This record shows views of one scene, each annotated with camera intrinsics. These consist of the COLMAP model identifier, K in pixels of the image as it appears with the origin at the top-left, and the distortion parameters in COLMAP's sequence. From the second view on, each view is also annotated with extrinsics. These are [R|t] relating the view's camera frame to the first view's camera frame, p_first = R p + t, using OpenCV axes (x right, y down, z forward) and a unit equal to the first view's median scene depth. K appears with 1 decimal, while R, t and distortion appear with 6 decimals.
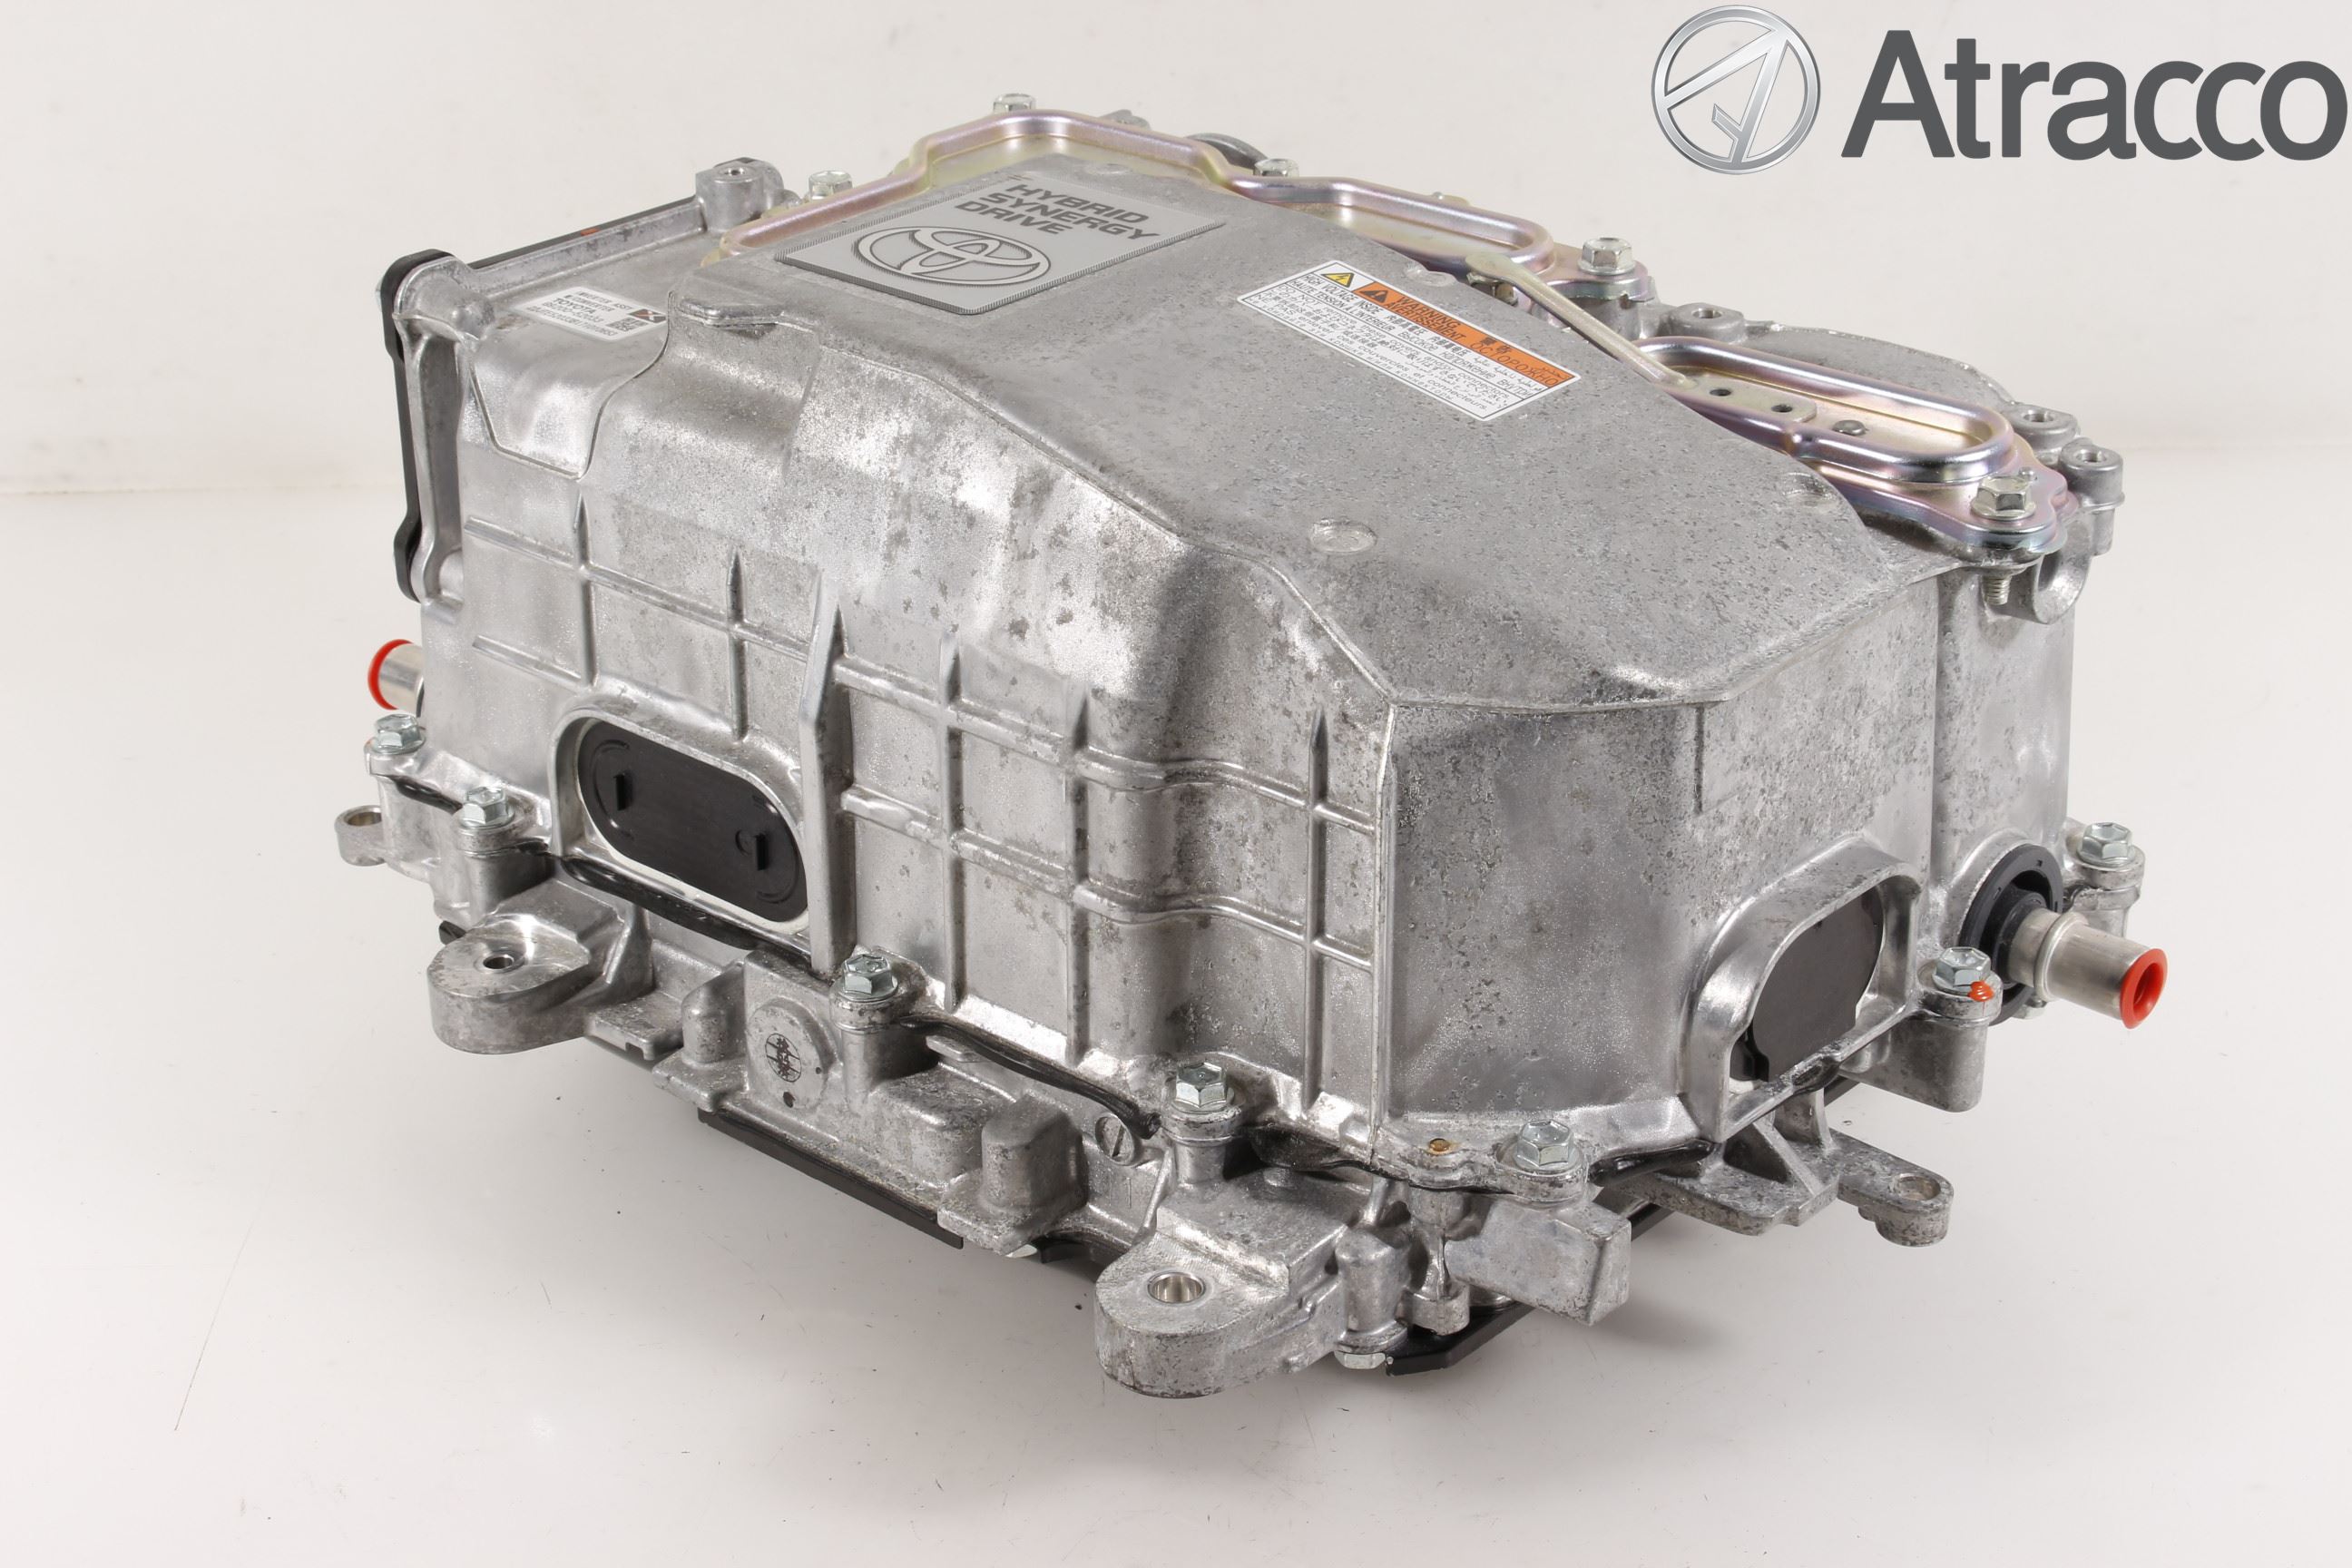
lens RADIAL K [[4034.7, 0, 1175.2], [0, 4034.7, 787.1], [0, 0, 1]] dist [0.004567, 0.000000]
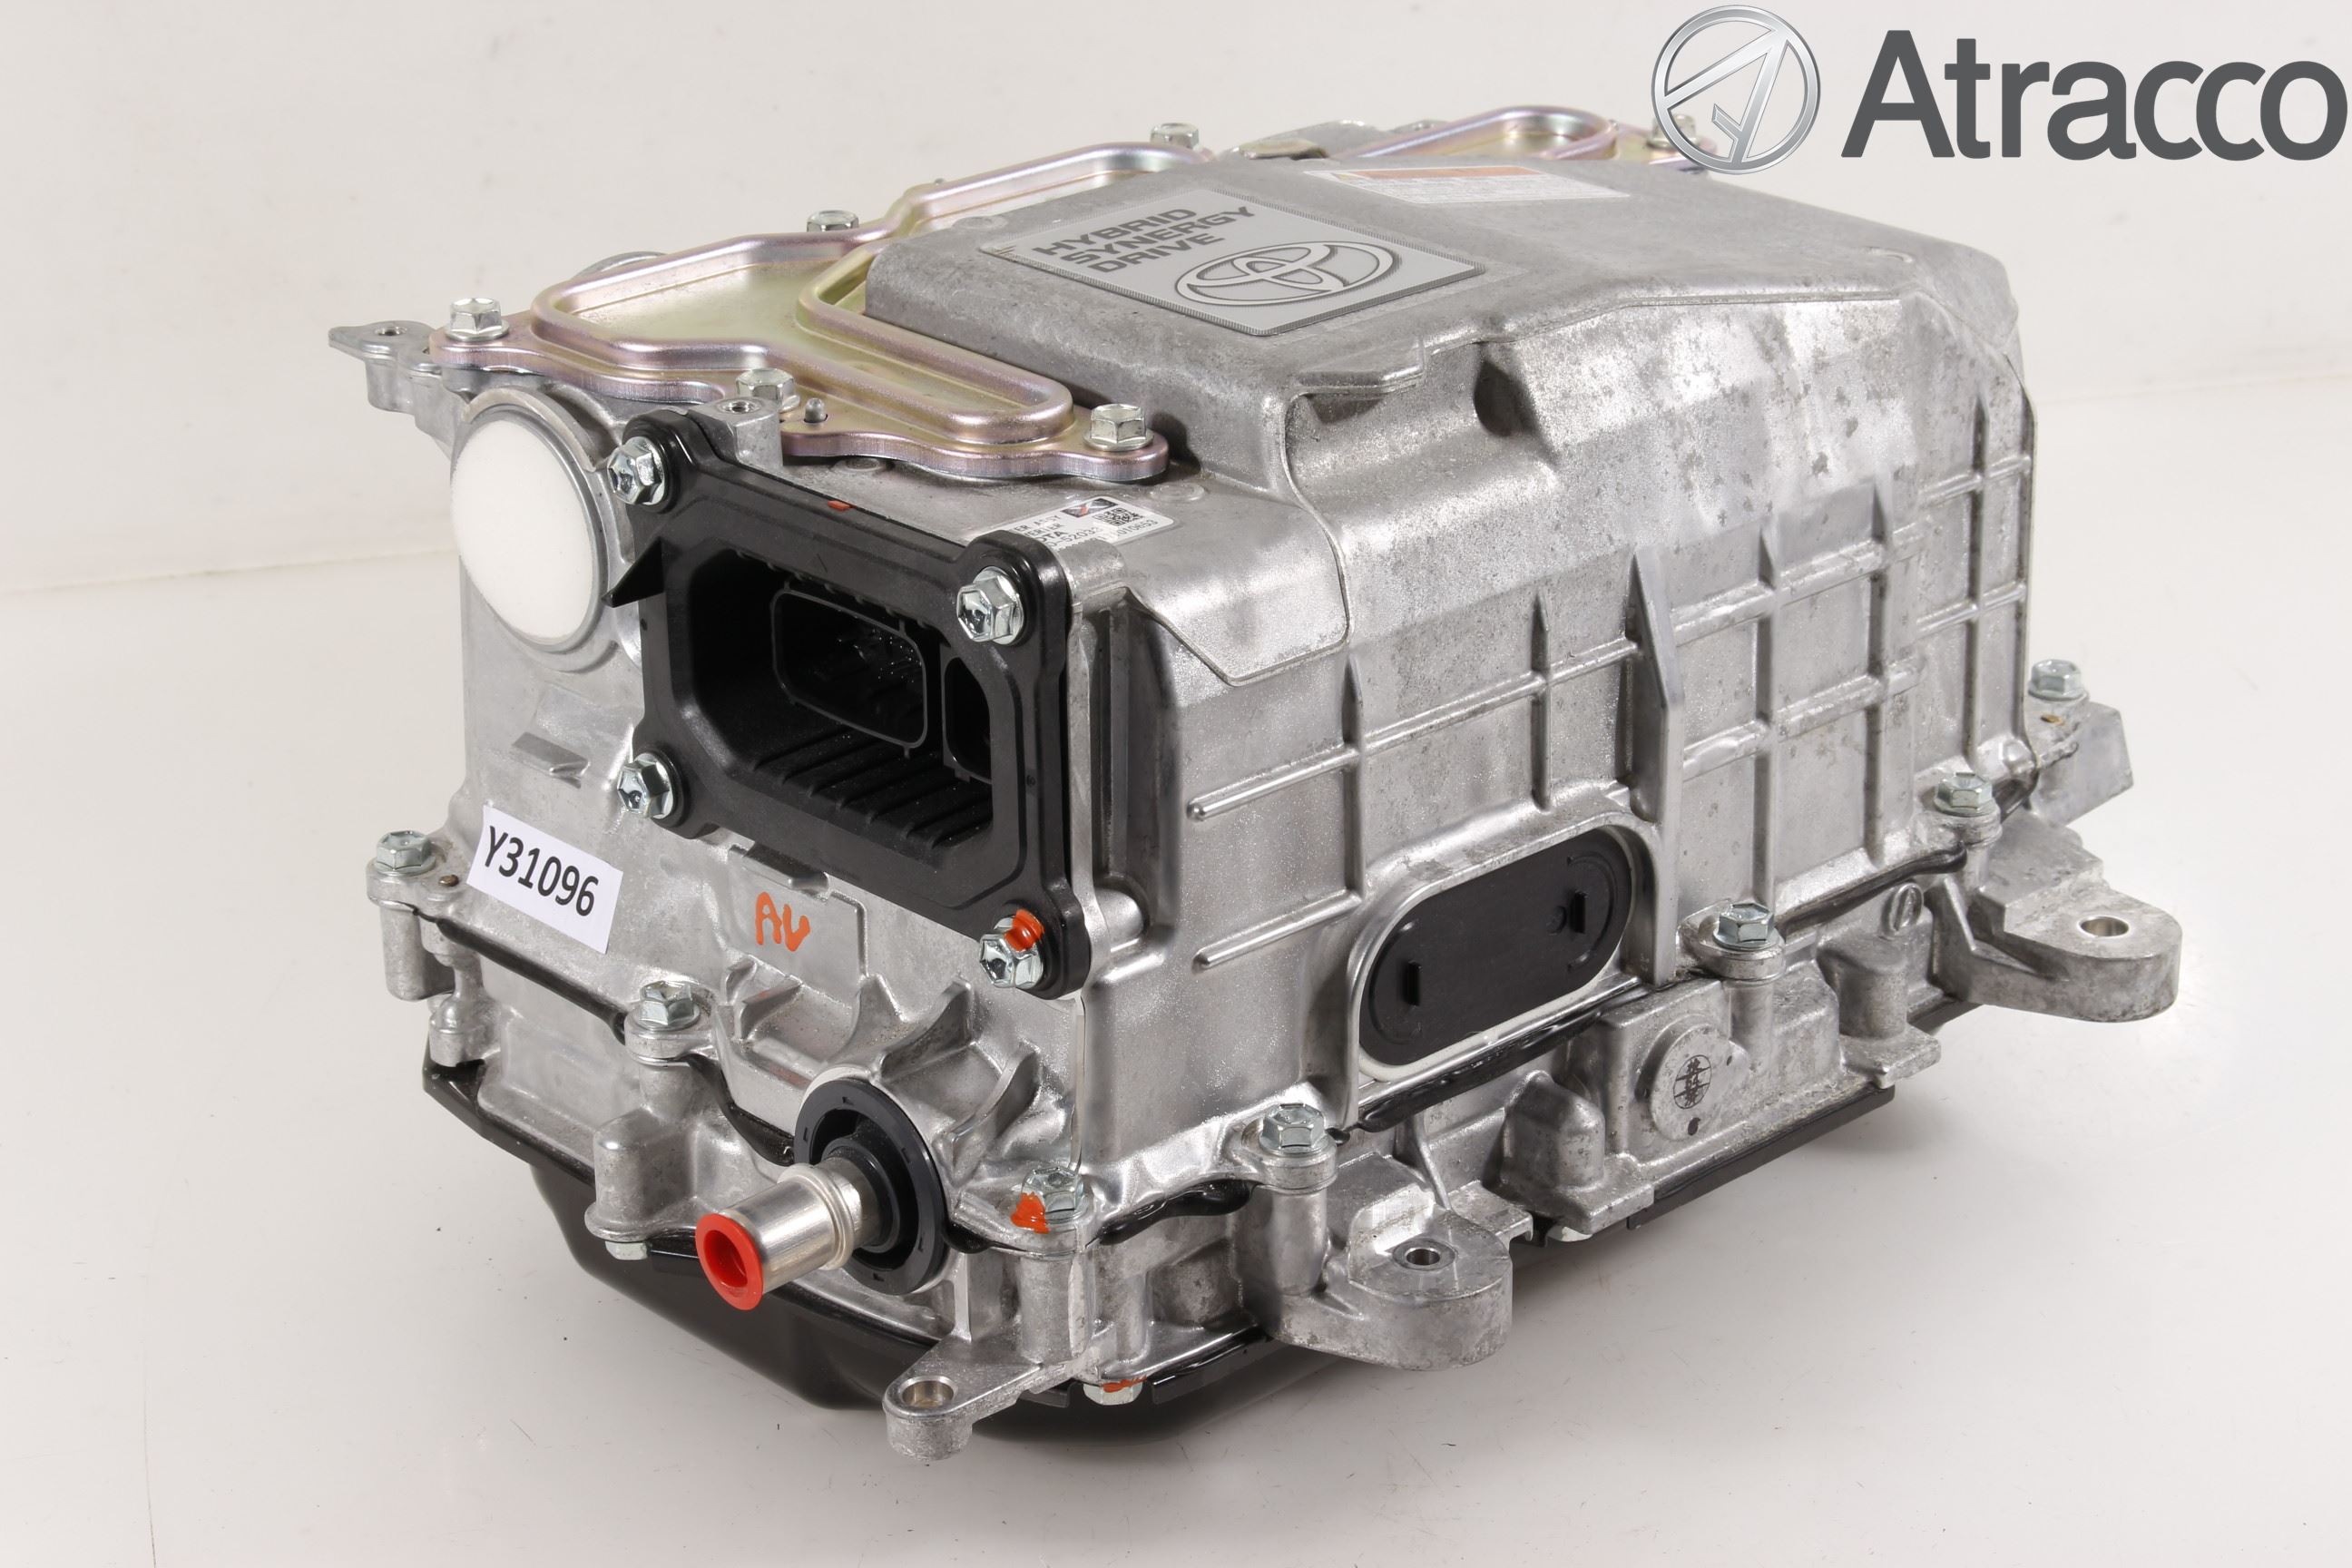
lens RADIAL K [[4932.6, 0, 1176.7], [0, 4932.6, 783.6], [0, 0, 1]] dist [-0.321888, 0.000000]
pose [[0.088182, -0.374686, 0.922949, -1.155423], [0.441502, 0.845277, 0.300971, -0.392390], [-0.892917, 0.380943, 0.239963, 0.844463]]
